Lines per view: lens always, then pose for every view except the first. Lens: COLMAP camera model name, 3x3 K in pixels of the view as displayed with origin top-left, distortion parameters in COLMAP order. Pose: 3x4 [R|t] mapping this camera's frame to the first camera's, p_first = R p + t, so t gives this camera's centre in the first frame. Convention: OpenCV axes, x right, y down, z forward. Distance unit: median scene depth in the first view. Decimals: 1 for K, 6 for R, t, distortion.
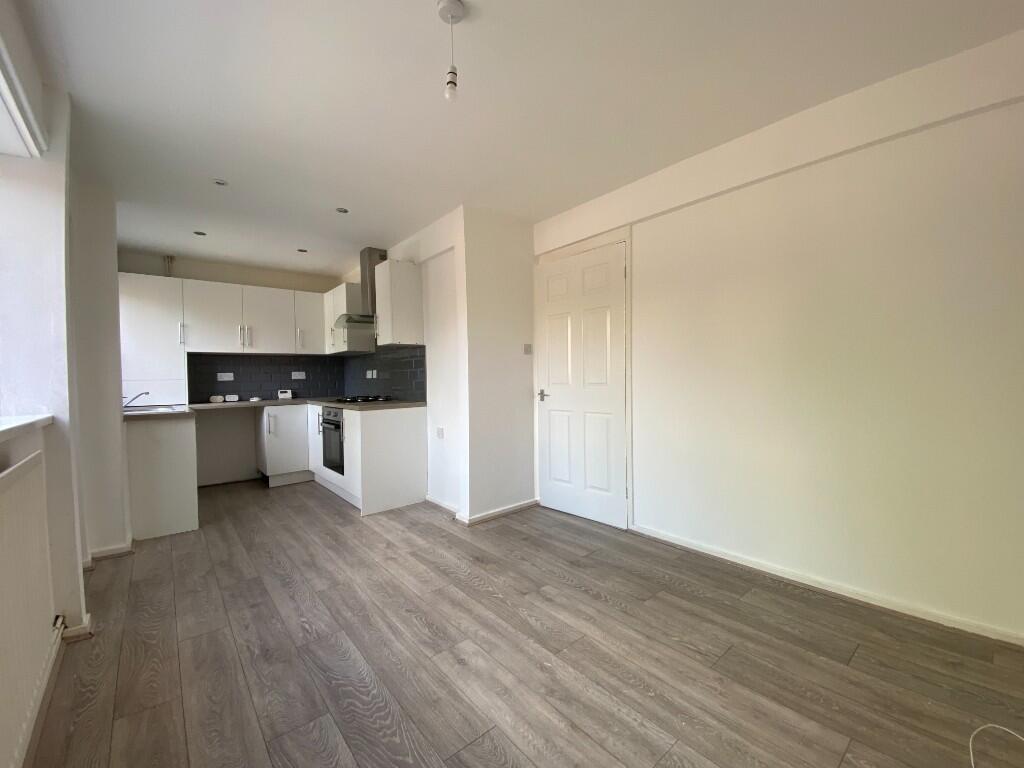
lens RADIAL K [[412.4, 0, 519.6], [0, 412.4, 381.6], [0, 0, 1]] dist [-0.012798, -0.003146]
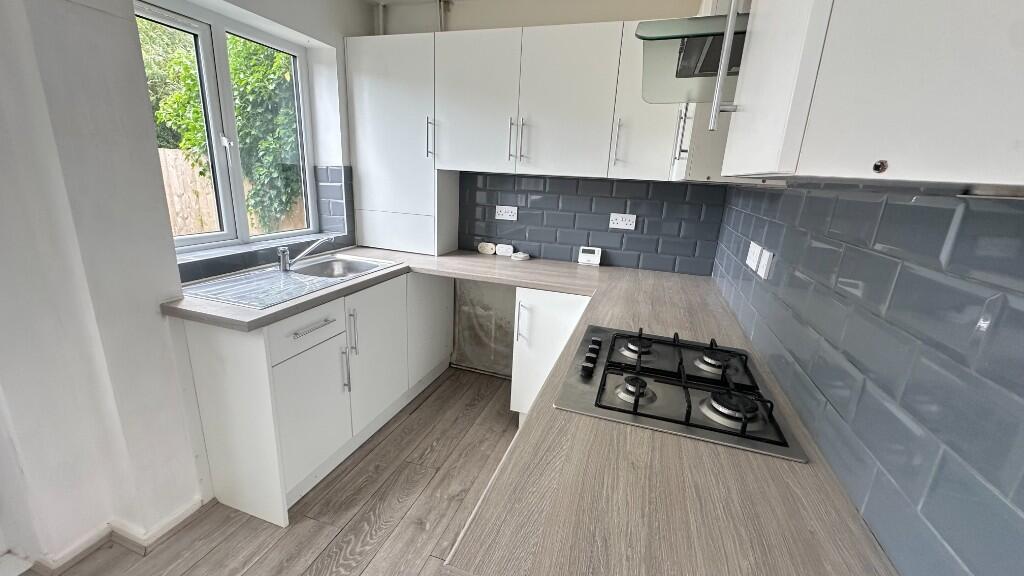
lens RADIAL K [[407.4, 0, 513.3], [0, 407.4, 285.4], [0, 0, 1]] dist [0.003498, -0.000050]
pose [[0.523934, 0.265174, -0.809429, -0.336075], [-0.078424, 0.961285, 0.264160, -0.111313], [0.848141, -0.074924, 0.524446, 1.132415]]
